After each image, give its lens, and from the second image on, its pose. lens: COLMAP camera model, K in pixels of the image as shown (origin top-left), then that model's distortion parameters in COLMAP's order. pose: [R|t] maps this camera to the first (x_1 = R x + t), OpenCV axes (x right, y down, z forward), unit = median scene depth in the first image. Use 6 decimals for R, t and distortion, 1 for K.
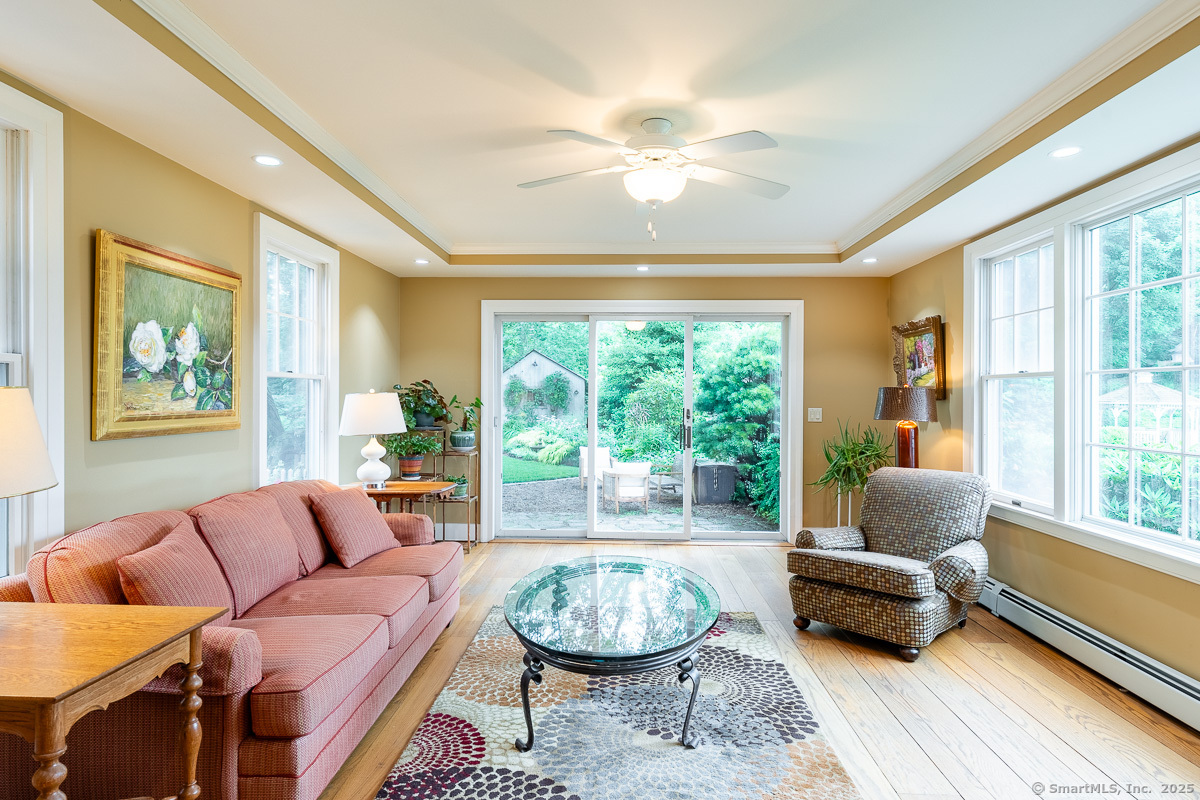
lens RADIAL K [[508.0, 0, 602.6], [0, 508.0, 397.2], [0, 0, 1]] dist [-0.003221, -0.000167]
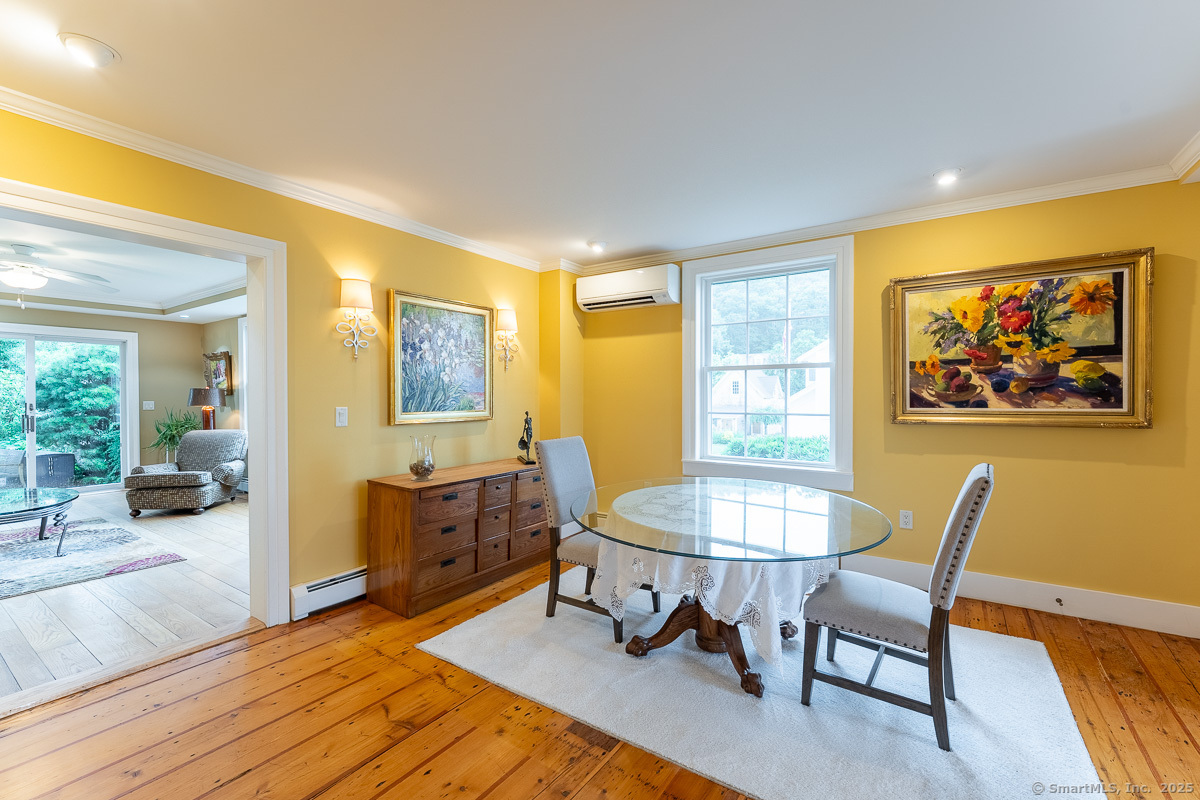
lens RADIAL K [[508.0, 0, 599.9], [0, 508.0, 403.4], [0, 0, 1]] dist [-0.003221, -0.000167]
pose [[0.523245, -0.017437, 0.852004, -0.238084], [0.005542, 0.999839, 0.017059, 0.012211], [-0.852164, -0.004205, 0.523257, -1.217239]]
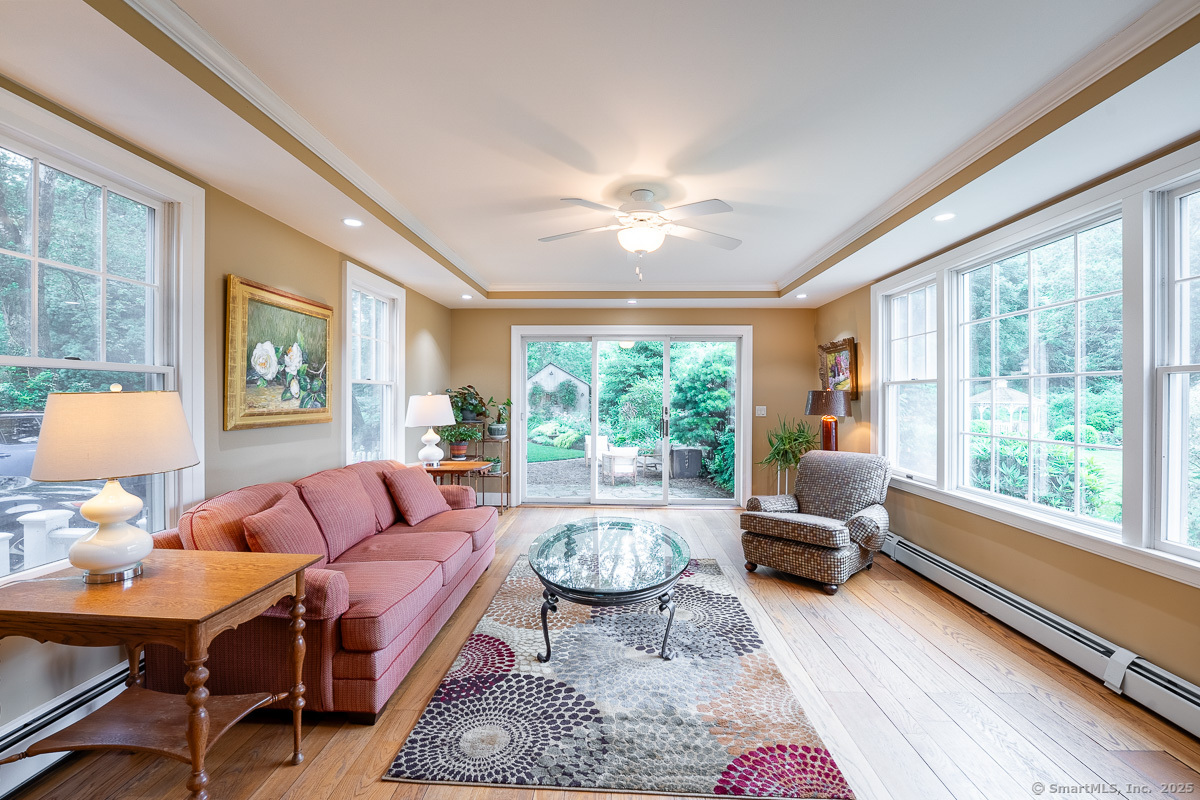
lens RADIAL K [[508.0, 0, 597.9], [0, 508.0, 396.0], [0, 0, 1]] dist [-0.003221, -0.000167]
pose [[0.999991, -0.000323, 0.004326, -0.017019], [0.000337, 0.999995, -0.003221, -0.001507], [-0.004325, 0.003222, 0.999985, -0.342831]]
